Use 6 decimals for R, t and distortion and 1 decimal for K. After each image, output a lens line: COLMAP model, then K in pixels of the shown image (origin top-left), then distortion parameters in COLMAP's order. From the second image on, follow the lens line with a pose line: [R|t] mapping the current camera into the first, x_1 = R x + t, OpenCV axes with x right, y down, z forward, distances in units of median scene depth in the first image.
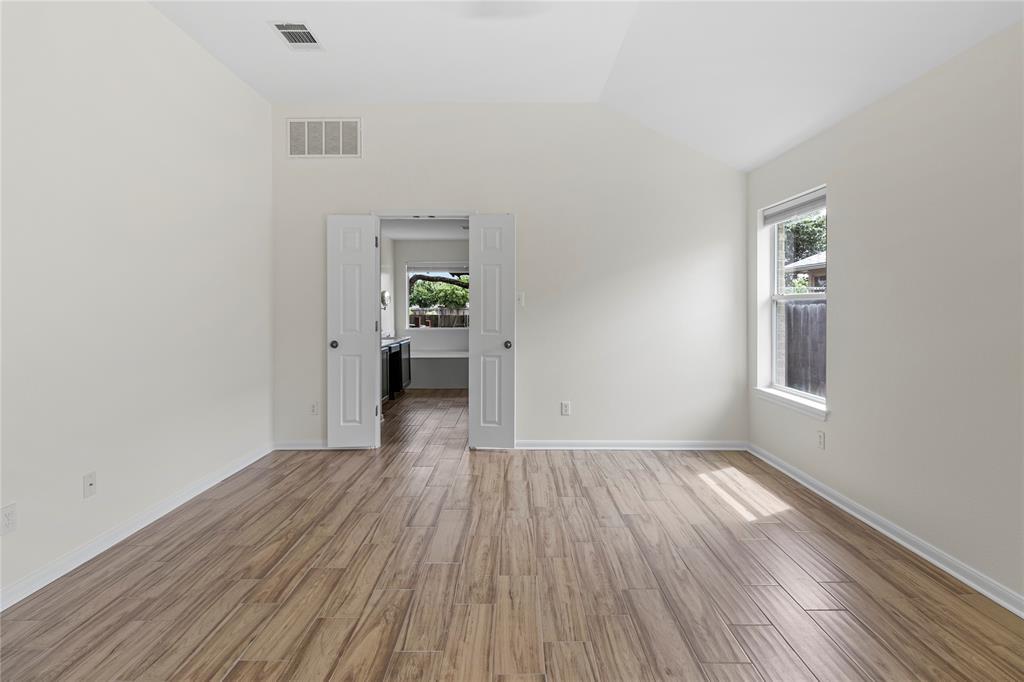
lens RADIAL K [[478.6, 0, 508.2], [0, 478.6, 316.2], [0, 0, 1]] dist [-0.000293, 0.000109]
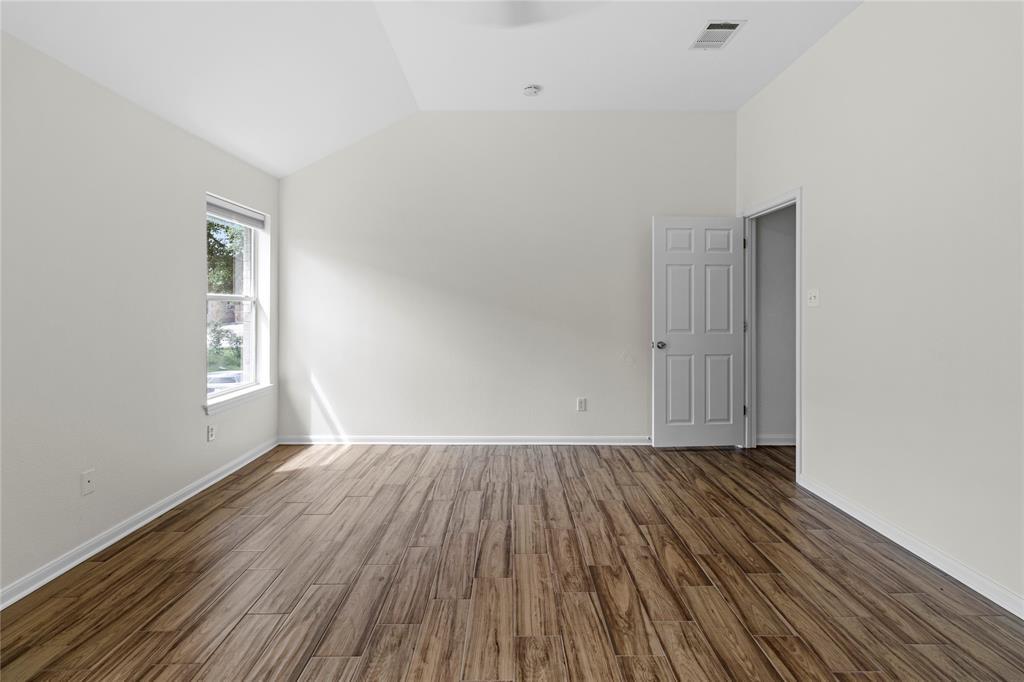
lens RADIAL K [[478.6, 0, 508.2], [0, 478.6, 316.2], [0, 0, 1]] dist [-0.000293, 0.000109]
pose [[-0.999954, 0.002530, -0.009266, -0.007789], [0.002221, 0.999447, 0.033173, -0.032774], [0.009345, 0.033151, -0.999407, 1.982395]]
